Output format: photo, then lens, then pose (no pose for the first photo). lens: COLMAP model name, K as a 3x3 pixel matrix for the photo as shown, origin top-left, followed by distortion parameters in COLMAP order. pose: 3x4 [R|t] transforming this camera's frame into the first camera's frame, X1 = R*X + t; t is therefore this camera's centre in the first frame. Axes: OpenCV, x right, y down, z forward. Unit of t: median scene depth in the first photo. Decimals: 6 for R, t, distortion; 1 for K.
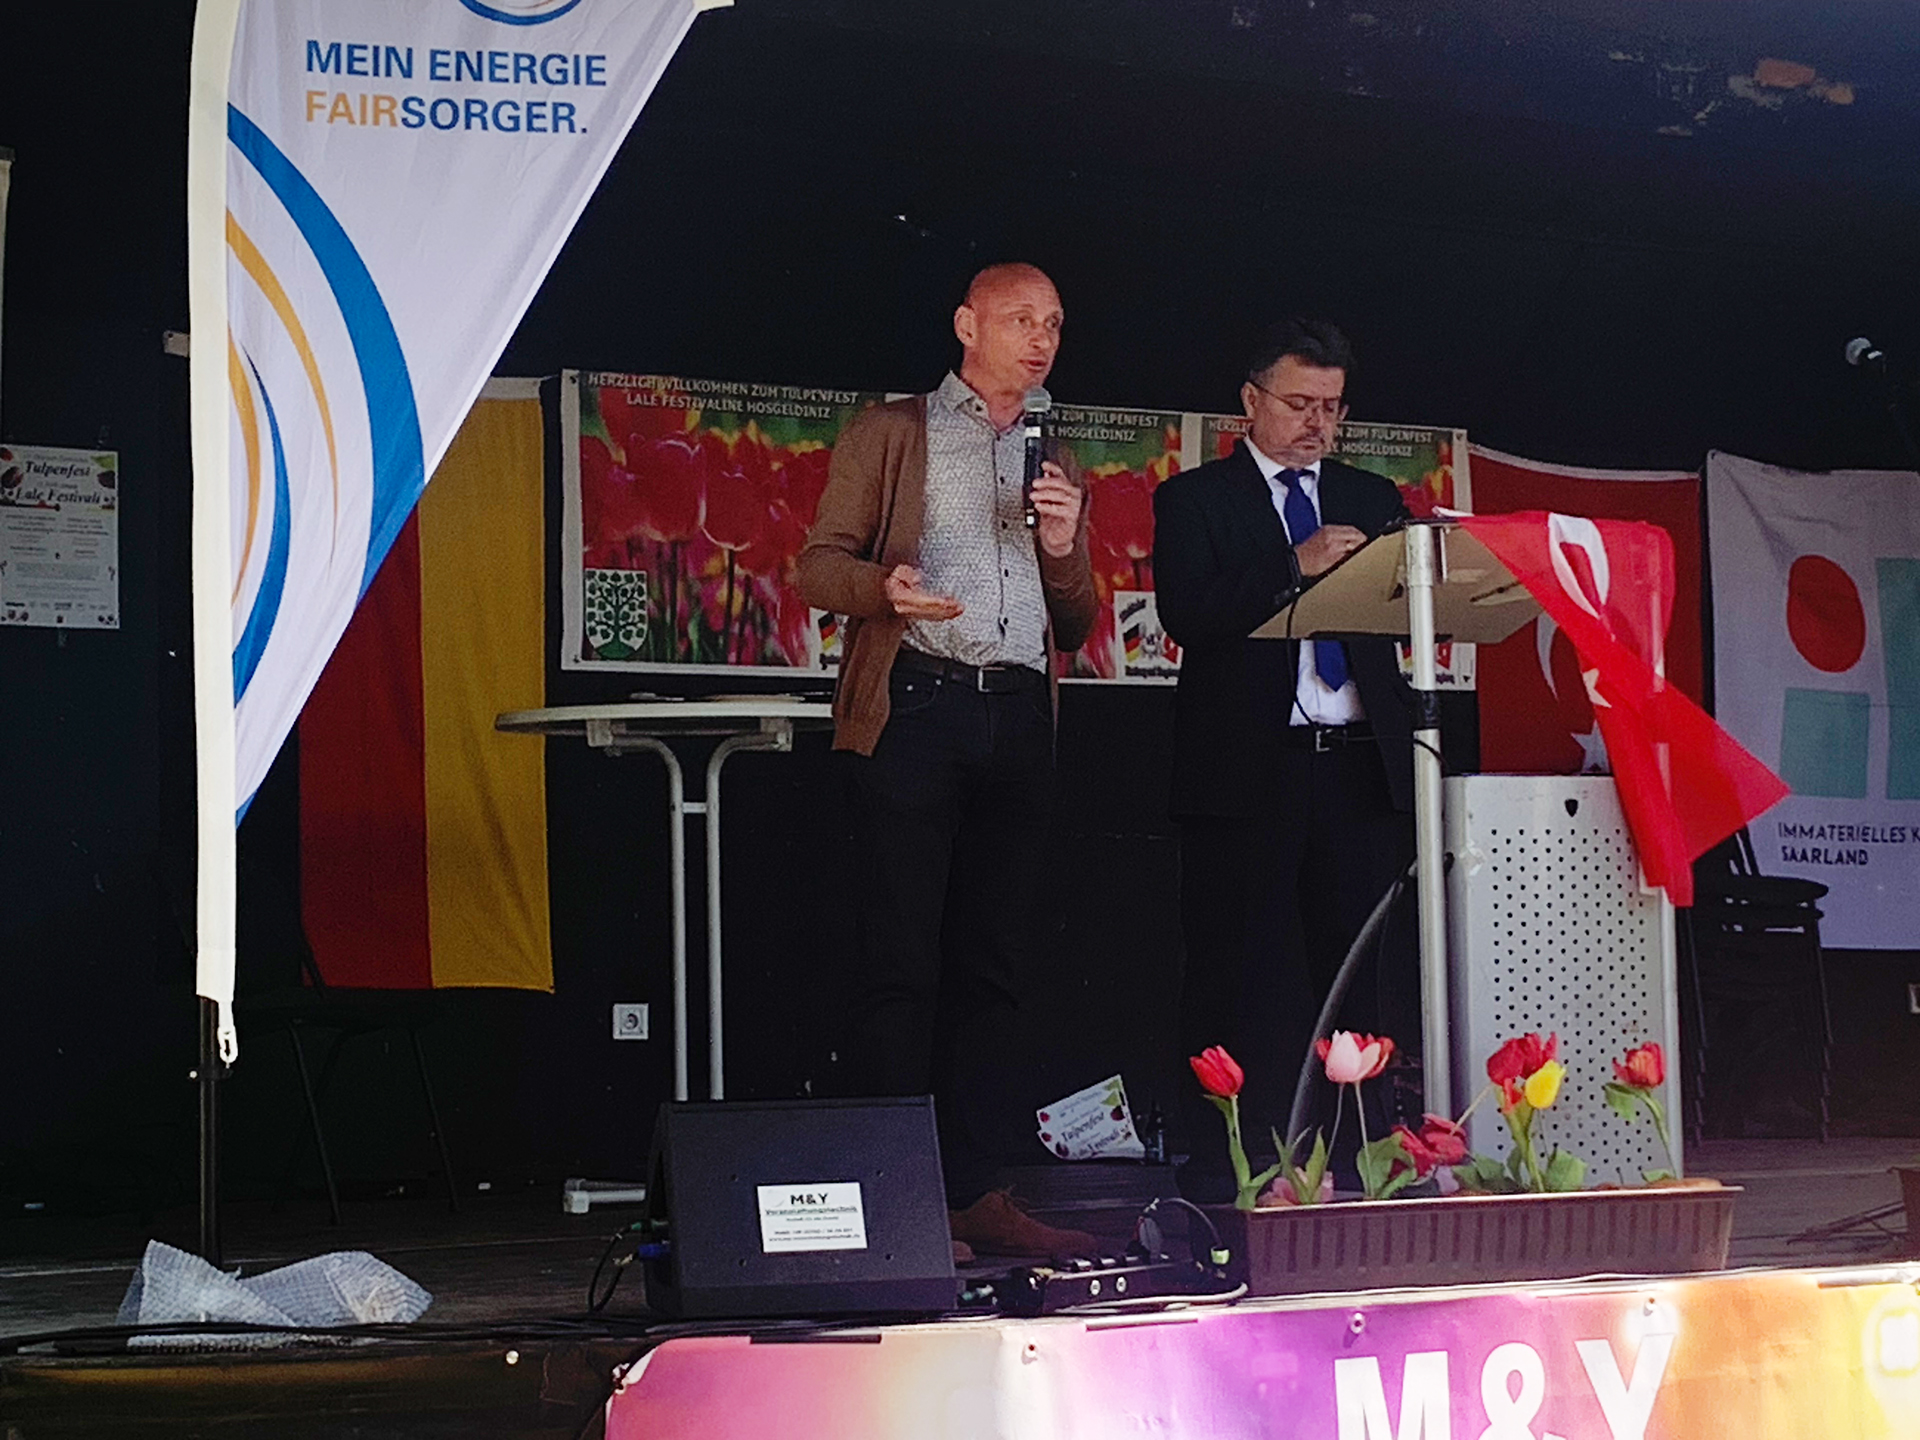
lens RADIAL K [[4490.7, 0, 960.4], [0, 4490.7, 726.6], [0, 0, 1]] dist [0.114595, 3.186501]
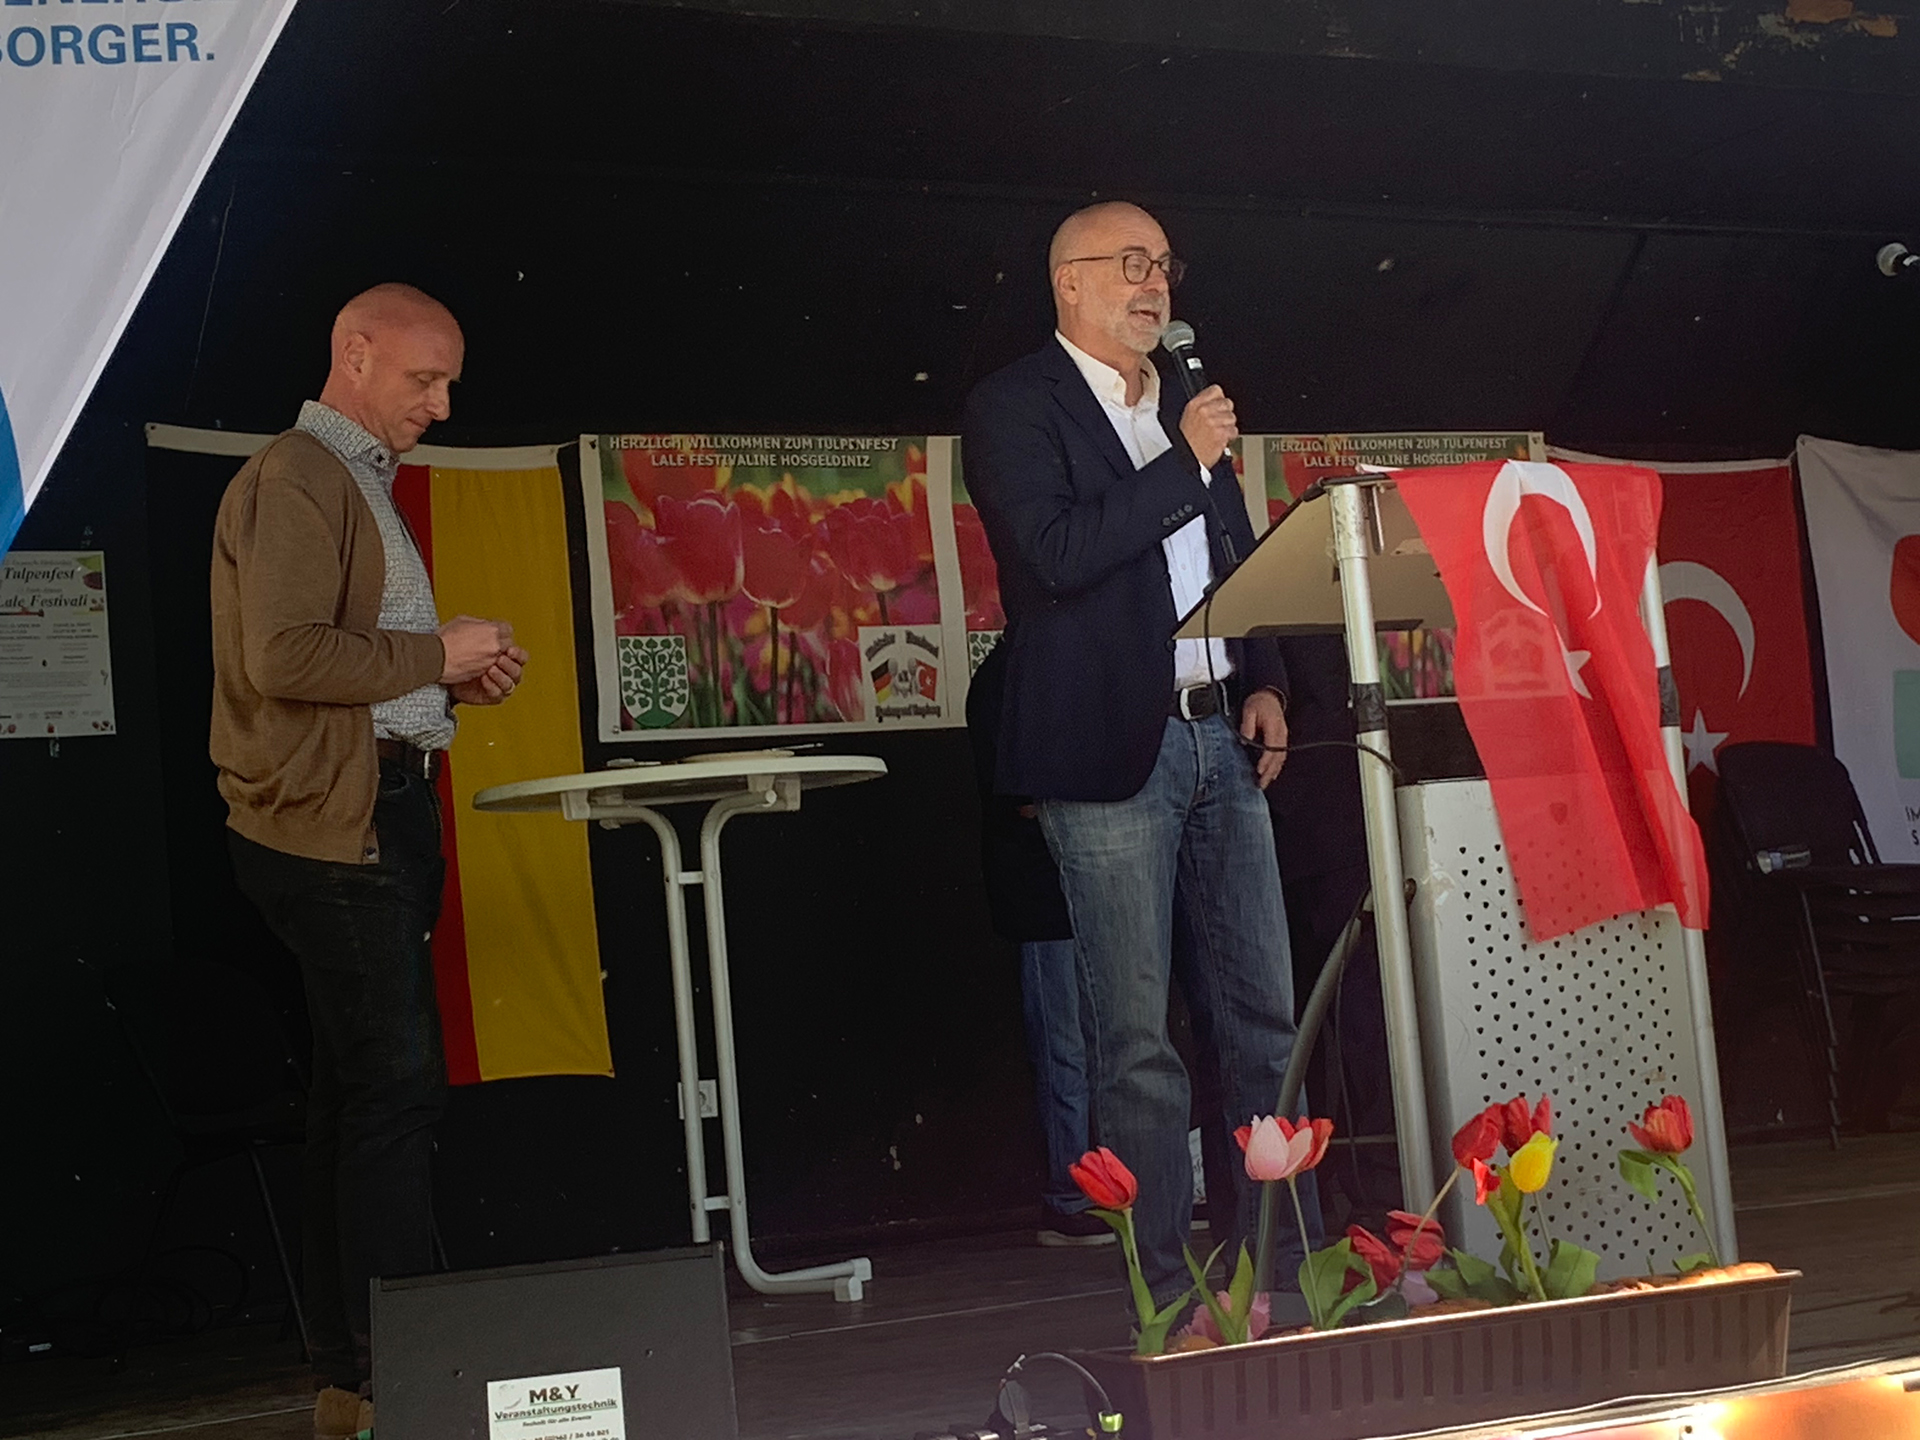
lens RADIAL K [[3823.9, 0, 961.6], [0, 3823.9, 713.6], [0, 0, 1]] dist [0.201841, 0.415830]
pose [[0.994712, -0.074658, -0.070528, 0.052161], [0.073385, 0.997094, -0.020474, 0.004141], [0.071851, 0.015190, 0.997300, 0.195694]]
